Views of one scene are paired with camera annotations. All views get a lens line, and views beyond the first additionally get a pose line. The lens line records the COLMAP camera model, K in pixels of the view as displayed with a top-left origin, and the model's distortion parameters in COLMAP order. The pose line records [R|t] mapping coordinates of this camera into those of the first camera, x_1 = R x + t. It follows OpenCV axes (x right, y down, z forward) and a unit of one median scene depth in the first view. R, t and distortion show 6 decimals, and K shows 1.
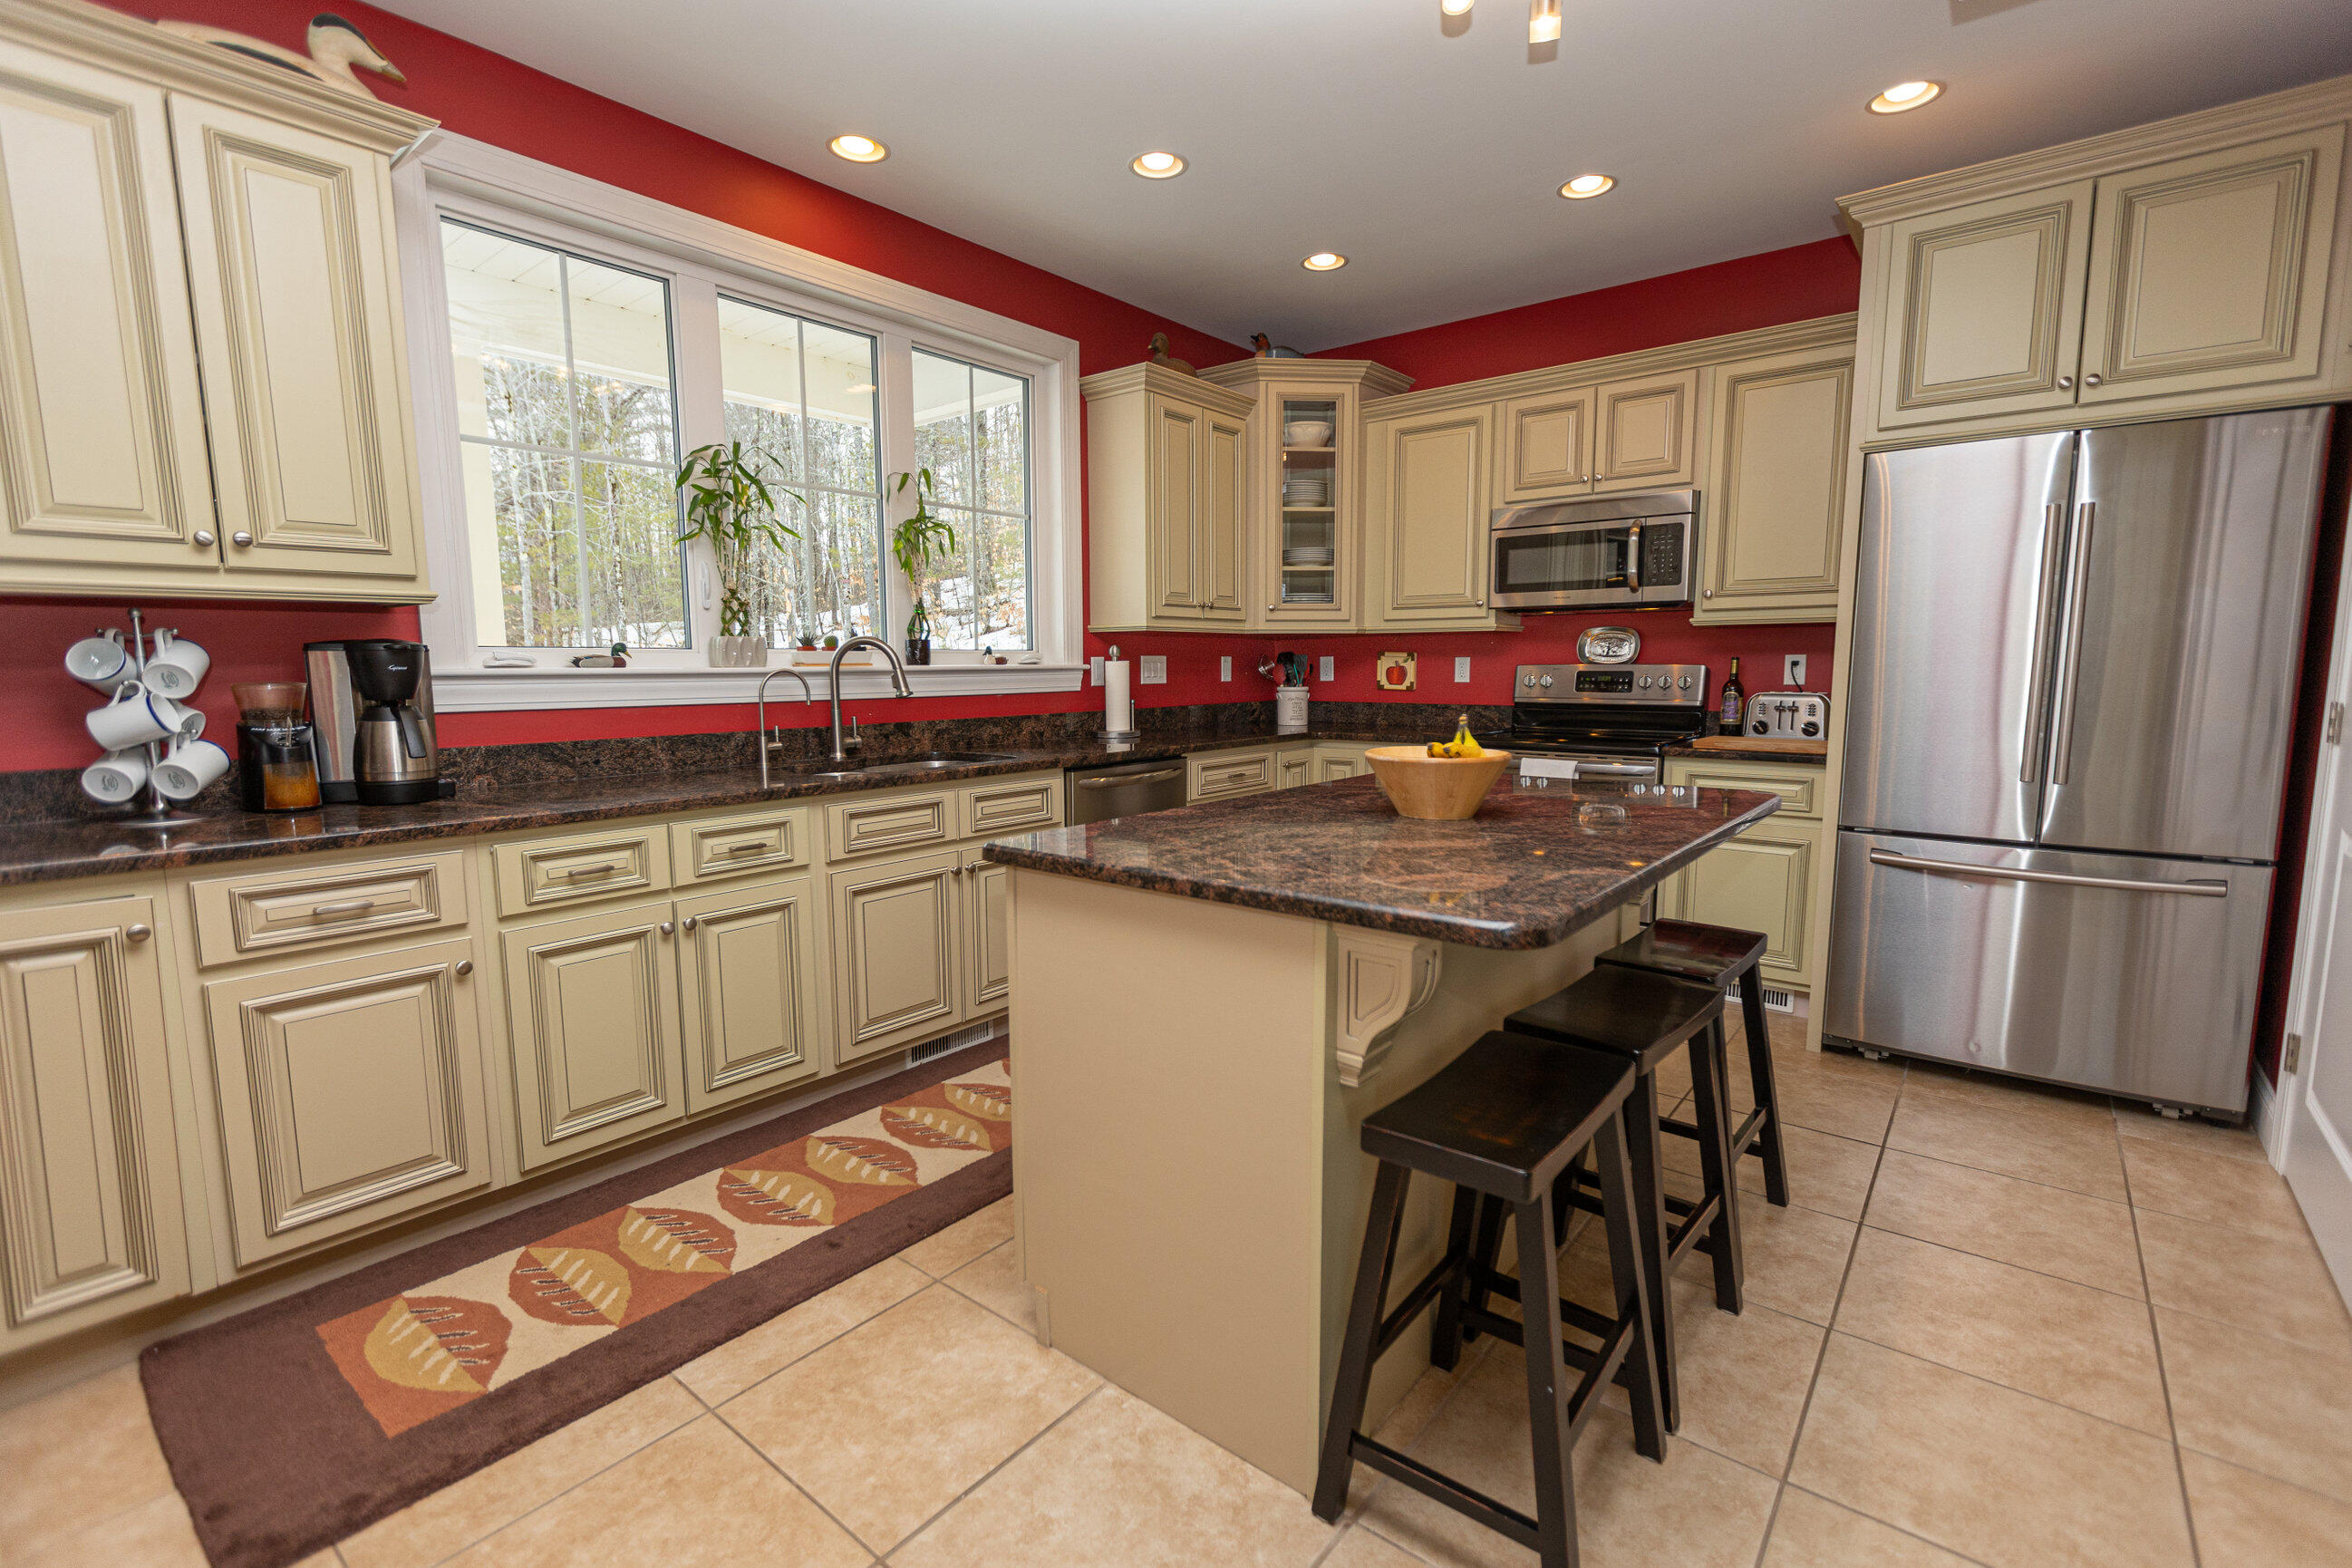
lens RADIAL K [[1058.7, 0, 1176.0], [0, 1058.7, 784.0], [0, 0, 1]] dist [0.000265, -0.000001]
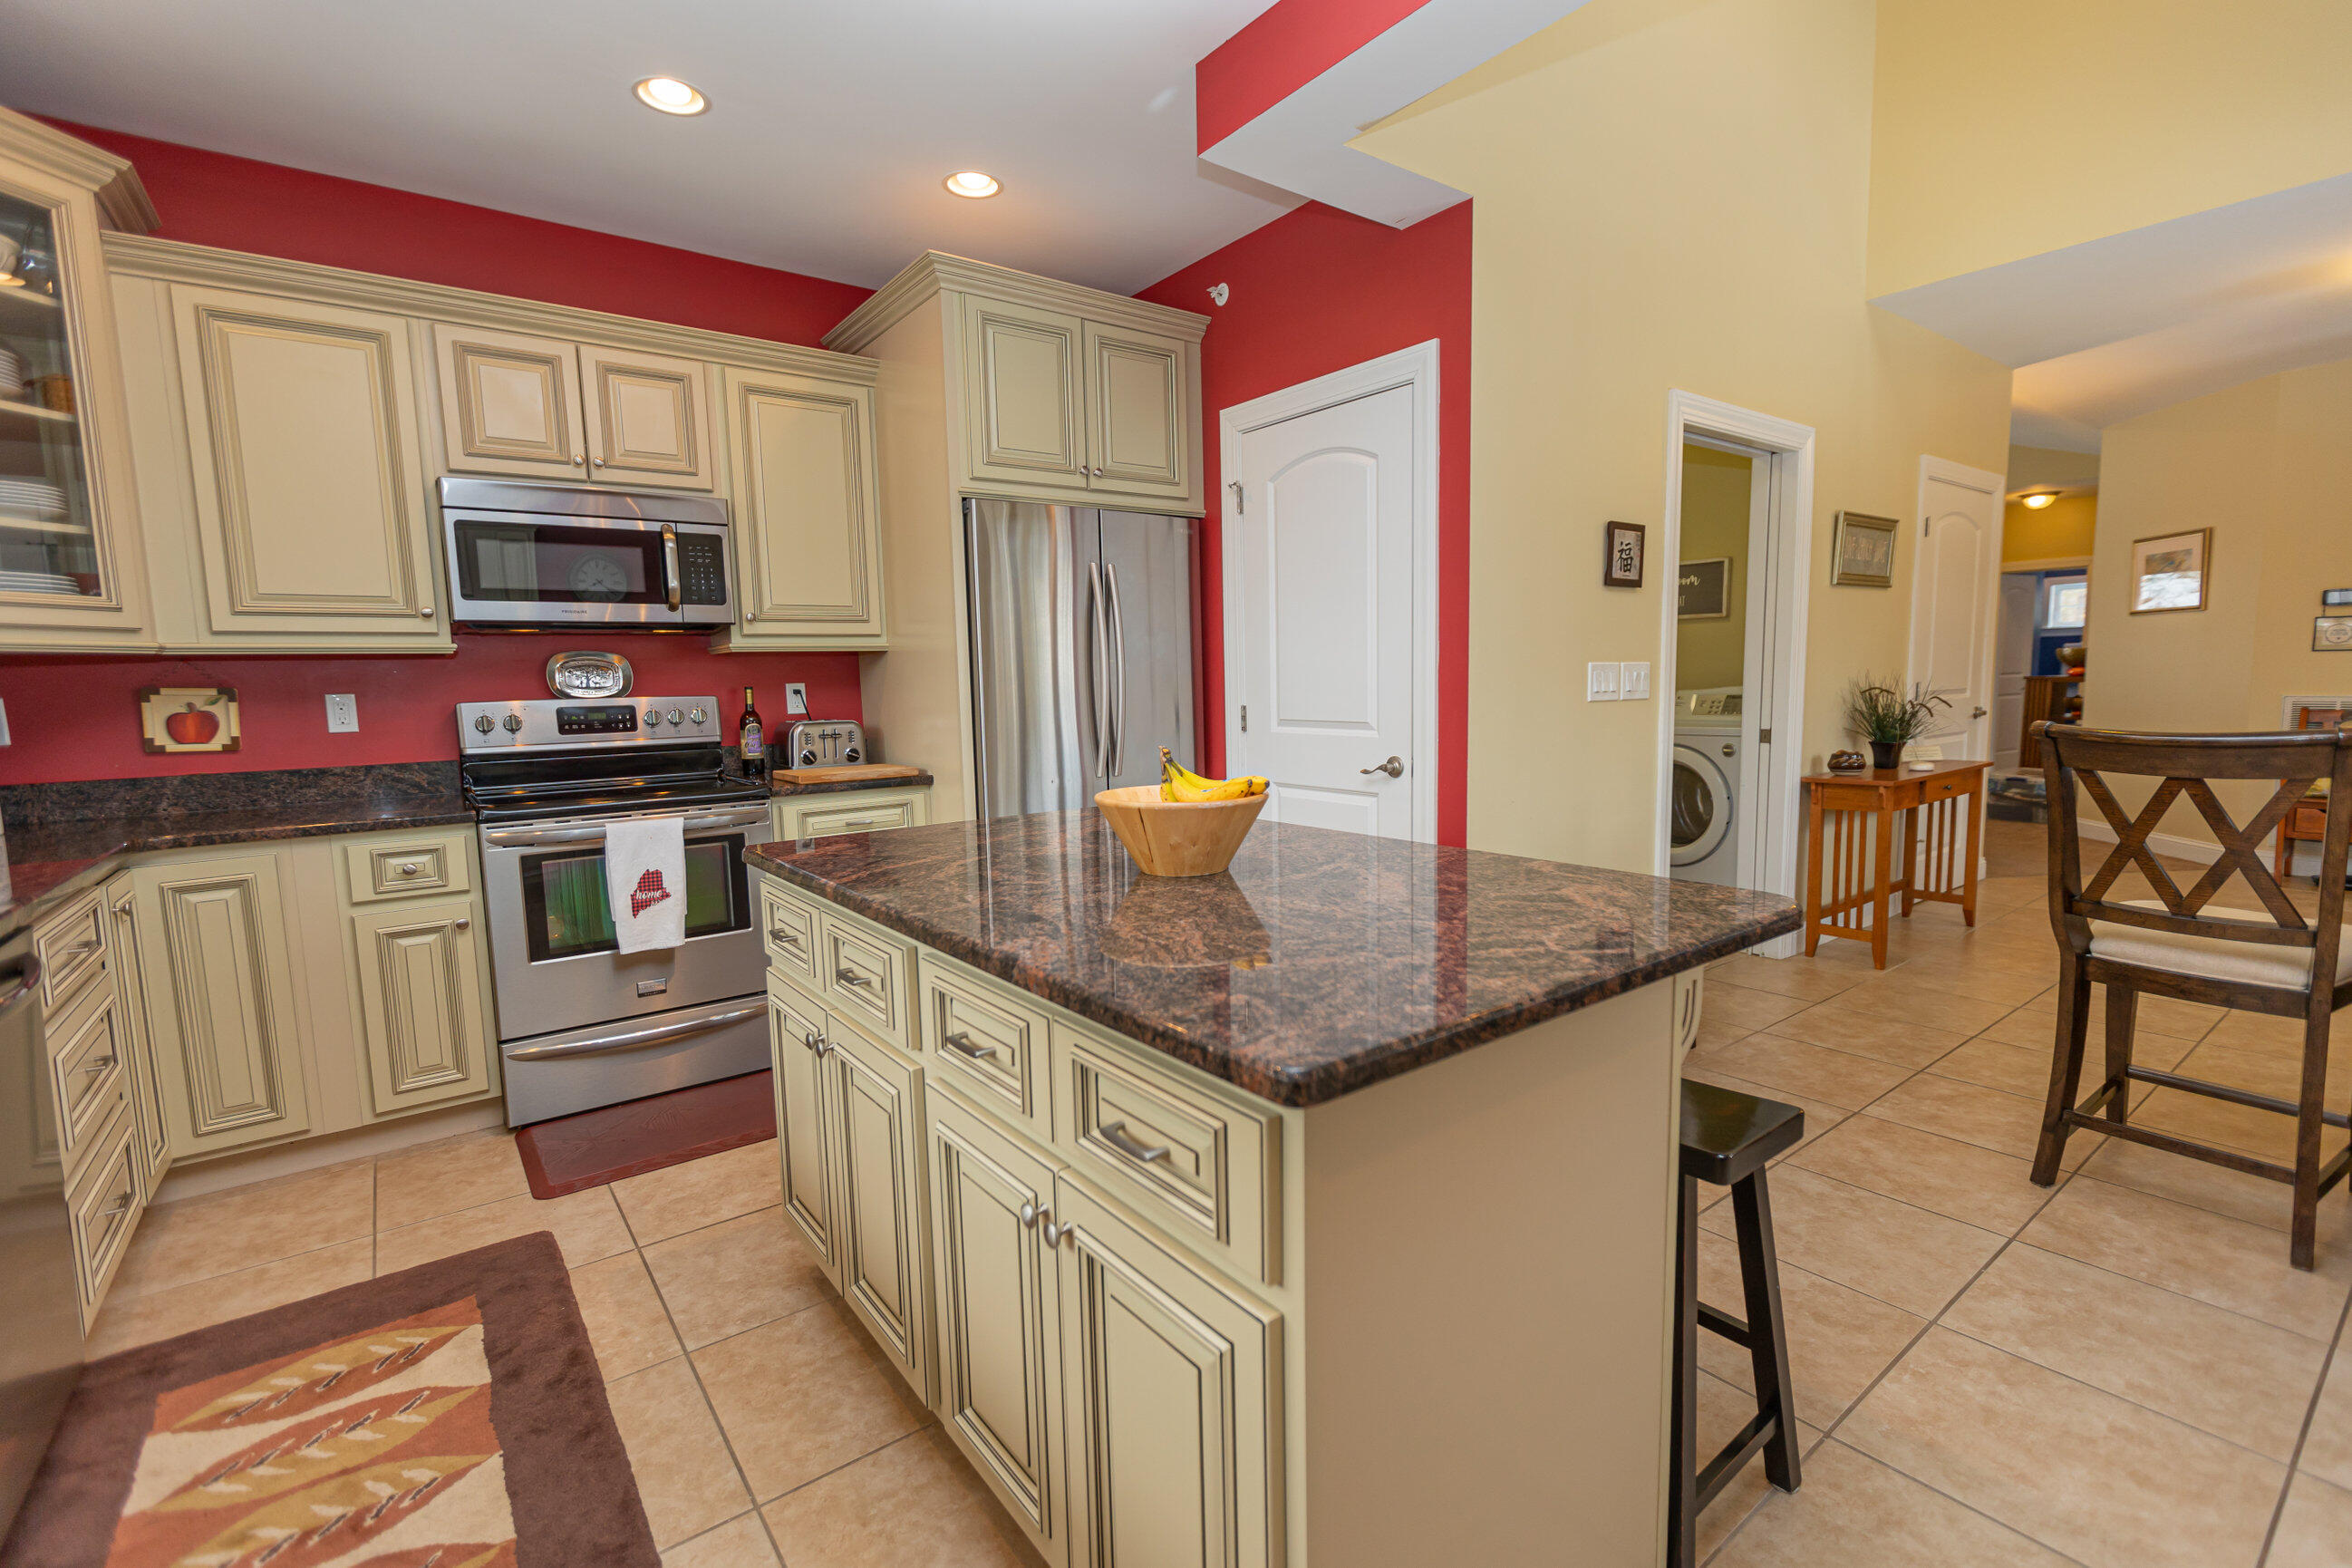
lens RADIAL K [[1040.8, 0, 1176.0], [0, 1040.8, 784.0], [0, 0, 1]] dist [0.000657, -0.000257]
pose [[0.240212, -0.101791, 0.965369, -0.271022], [0.132484, 0.988619, 0.071277, -0.050148], [-0.961637, 0.110774, 0.250963, 0.414164]]
